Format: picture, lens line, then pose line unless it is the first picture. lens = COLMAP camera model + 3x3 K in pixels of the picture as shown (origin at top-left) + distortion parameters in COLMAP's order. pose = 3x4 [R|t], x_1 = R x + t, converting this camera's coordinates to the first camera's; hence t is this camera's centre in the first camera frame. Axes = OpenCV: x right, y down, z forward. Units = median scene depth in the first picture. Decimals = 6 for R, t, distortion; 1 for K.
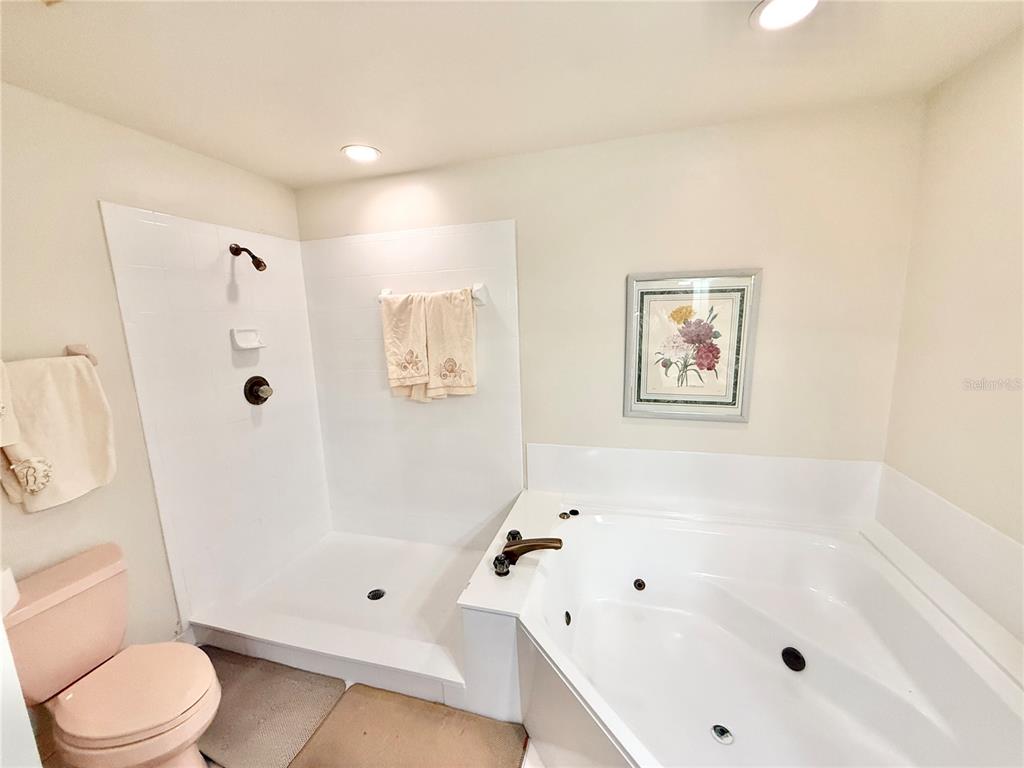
lens RADIAL K [[410.4, 0, 509.6], [0, 410.4, 385.1], [0, 0, 1]] dist [-0.002606, -0.000029]
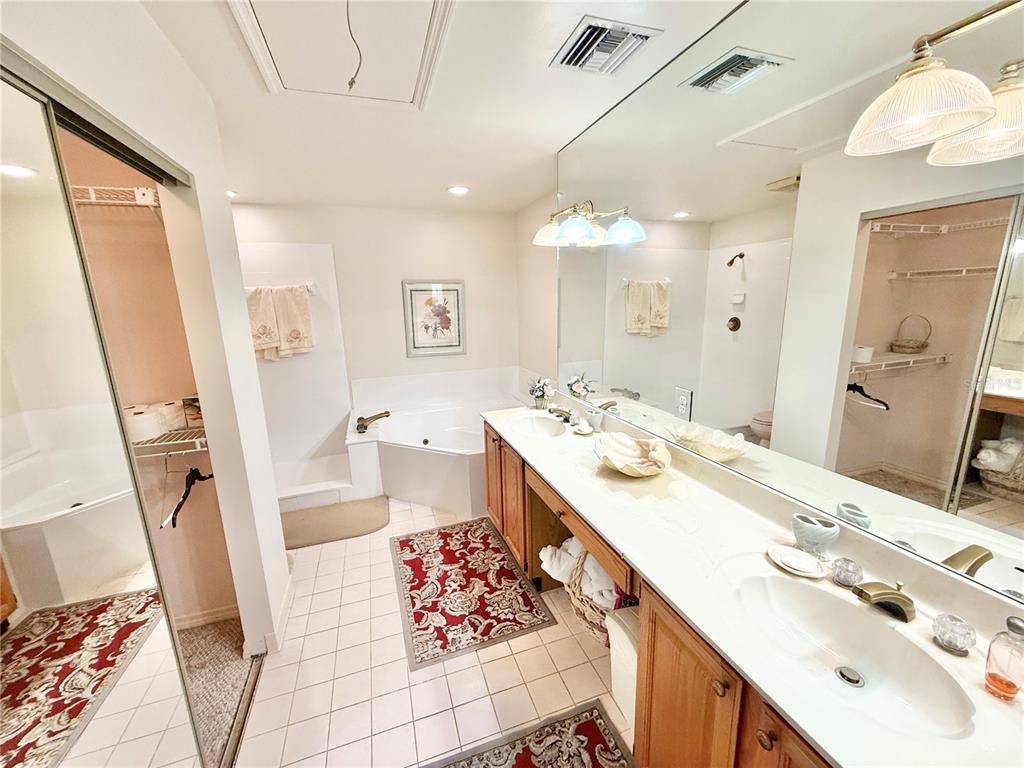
lens RADIAL K [[410.4, 0, 513.1], [0, 410.4, 387.1], [0, 0, 1]] dist [-0.002606, -0.000029]
pose [[0.822621, -0.109578, 0.557931, -0.369154], [0.095006, 0.993949, 0.055134, 0.150546], [-0.560596, 0.007652, 0.828054, -0.780572]]
